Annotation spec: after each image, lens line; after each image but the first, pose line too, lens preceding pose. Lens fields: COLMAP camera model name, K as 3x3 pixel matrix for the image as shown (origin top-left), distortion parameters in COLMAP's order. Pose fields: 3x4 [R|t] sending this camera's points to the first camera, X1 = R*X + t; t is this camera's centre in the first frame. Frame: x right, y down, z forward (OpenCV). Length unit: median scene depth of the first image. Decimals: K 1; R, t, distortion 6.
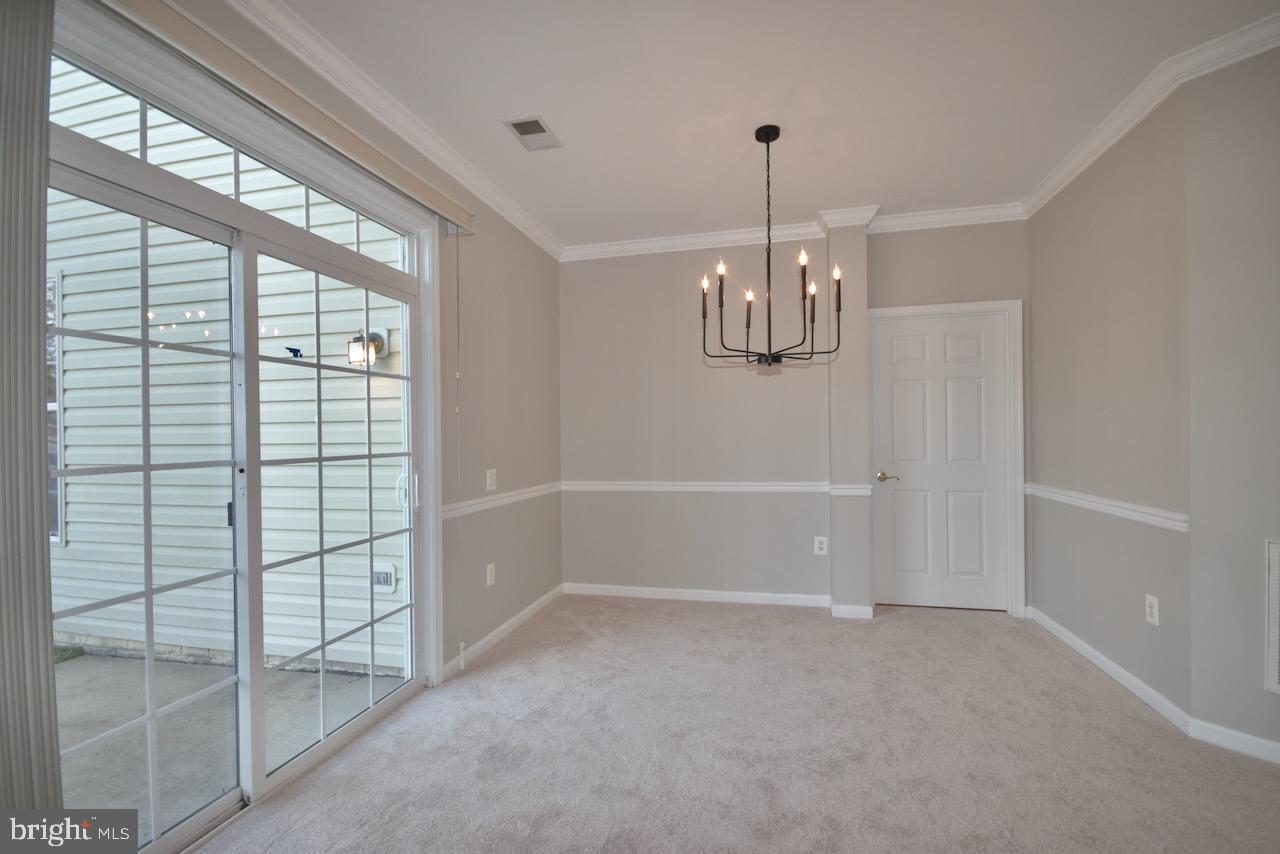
lens RADIAL K [[562.7, 0, 645.6], [0, 562.7, 432.5], [0, 0, 1]] dist [-0.004801, -0.000448]
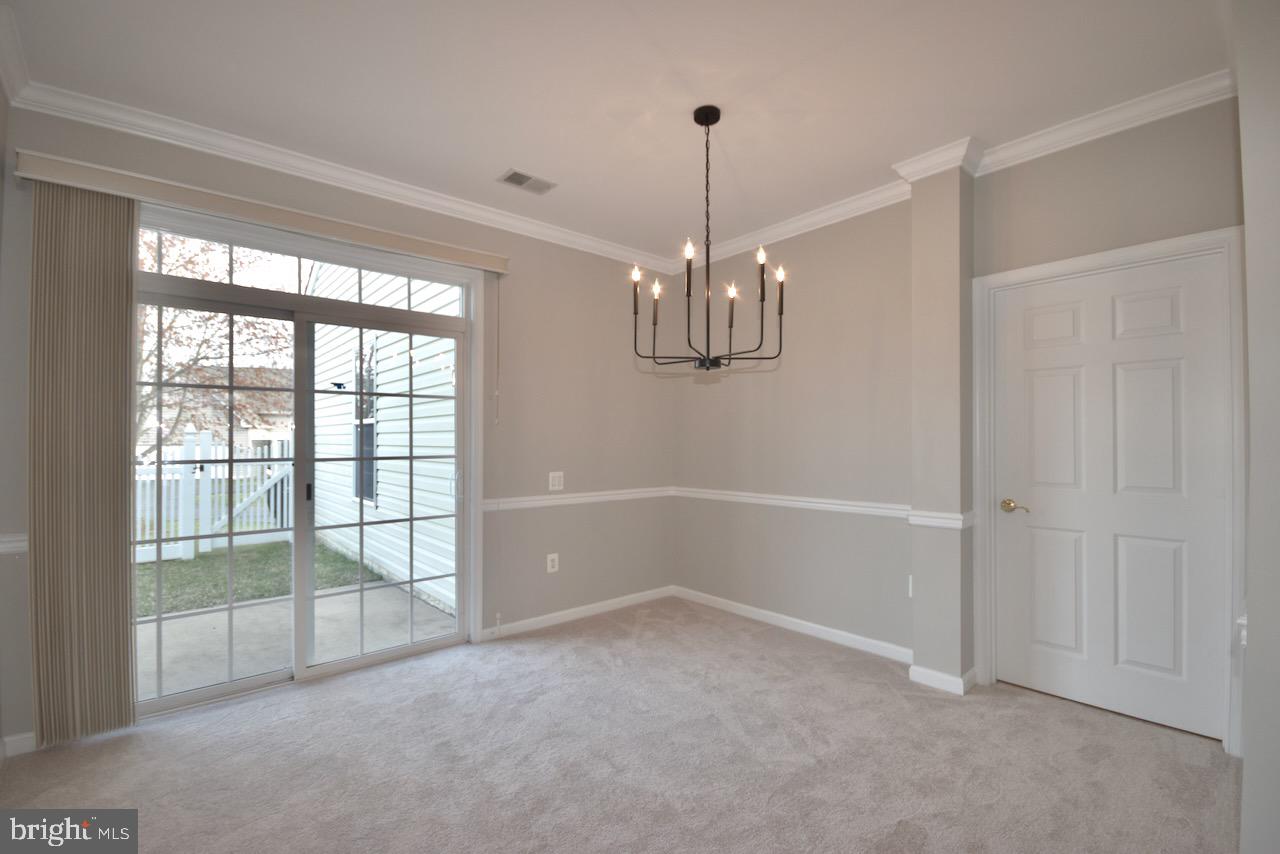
lens RADIAL K [[562.7, 0, 645.6], [0, 562.7, 432.5], [0, 0, 1]] dist [-0.004801, -0.000448]
pose [[0.812981, 0.002091, -0.582287, 0.614023], [-0.005721, 0.999974, -0.004396, -0.012547], [0.582262, 0.006905, 0.812972, 0.189117]]
